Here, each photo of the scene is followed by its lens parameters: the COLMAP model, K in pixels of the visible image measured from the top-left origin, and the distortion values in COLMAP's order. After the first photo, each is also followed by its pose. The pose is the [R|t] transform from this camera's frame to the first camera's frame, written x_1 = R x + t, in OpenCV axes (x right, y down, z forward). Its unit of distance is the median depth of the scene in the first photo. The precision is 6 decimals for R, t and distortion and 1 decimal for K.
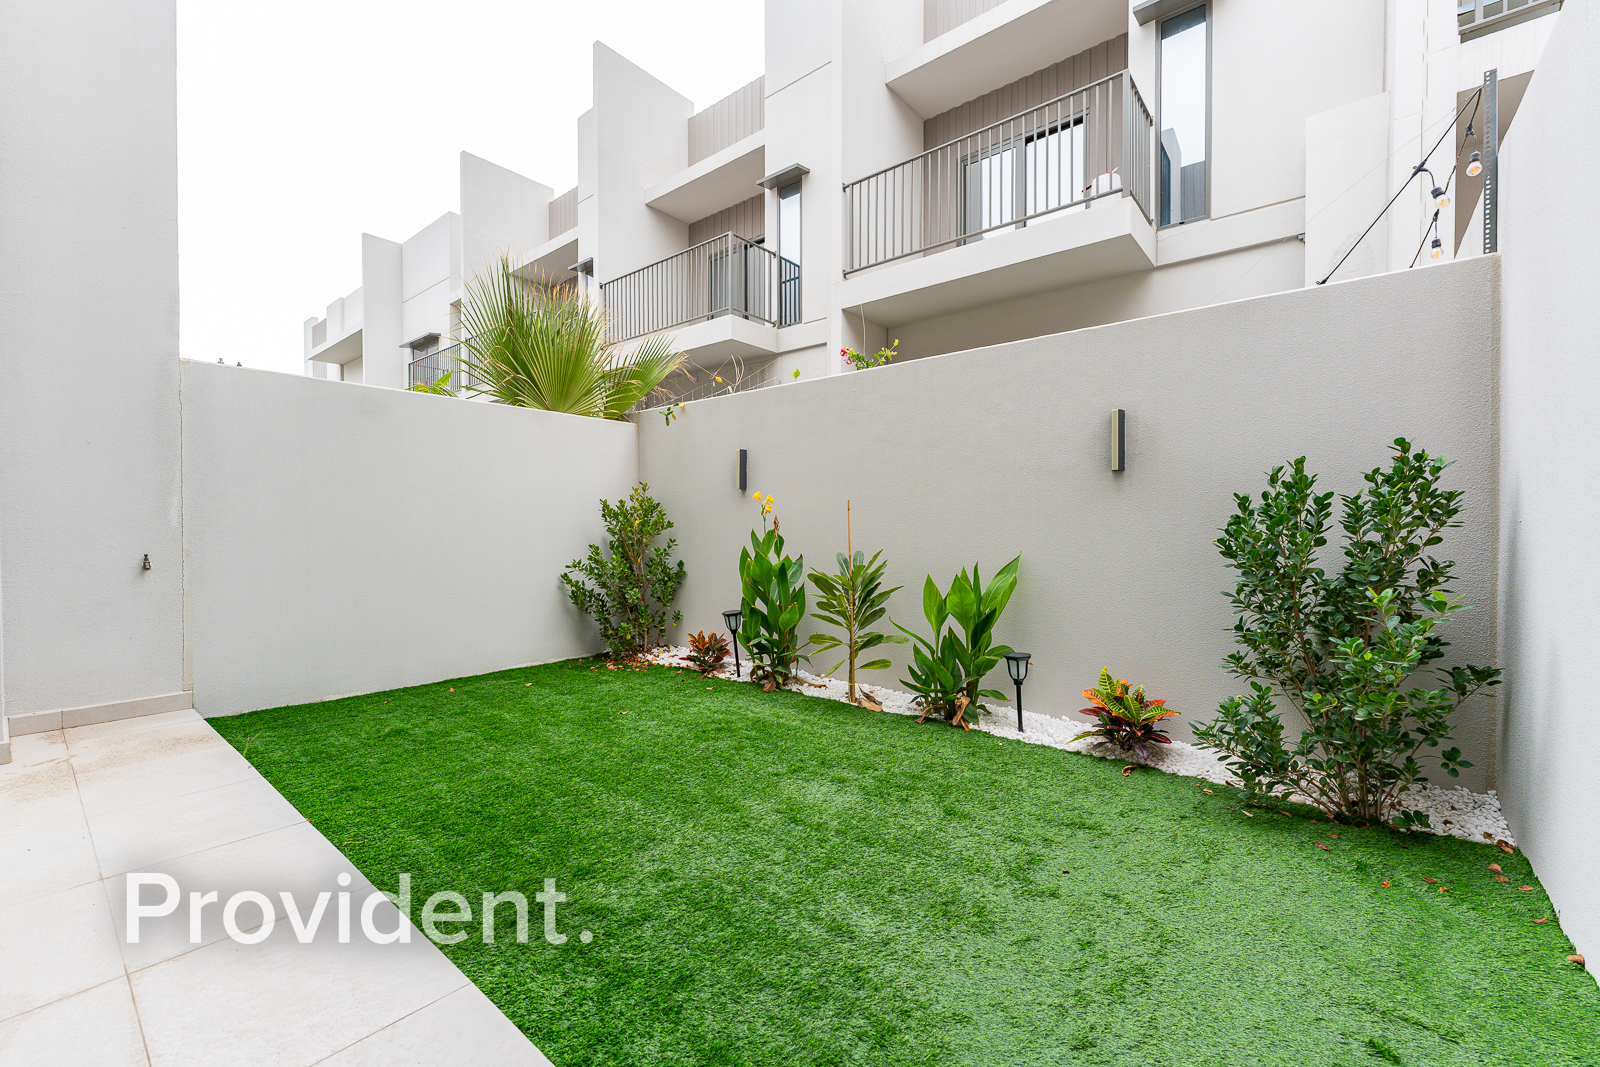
lens RADIAL K [[642.1, 0, 799.0], [0, 642.1, 539.5], [0, 0, 1]] dist [0.000401, 0.000076]
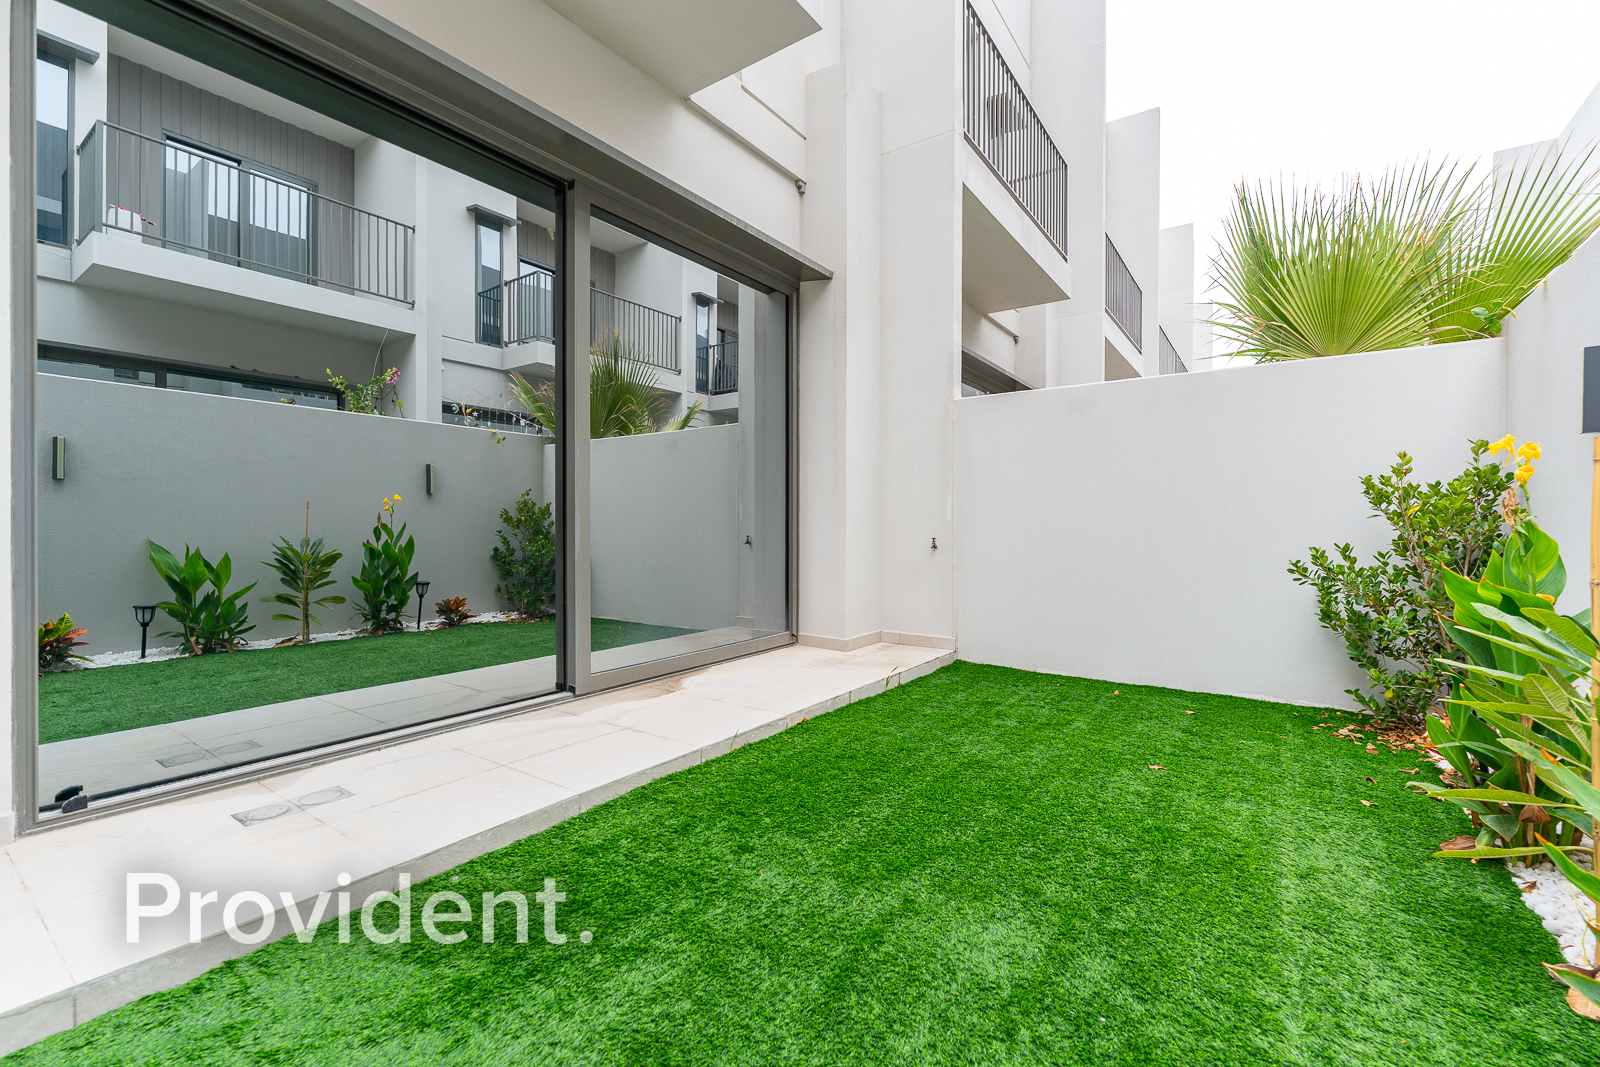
lens RADIAL K [[678.1, 0, 800.1], [0, 678.1, 522.7], [0, 0, 1]] dist [0.001271, -0.000083]
pose [[0.083691, 0.000220, -0.996492, 0.623801], [-0.016844, 0.999857, -0.001194, -0.006077], [0.996349, 0.016884, 0.083683, 0.688439]]
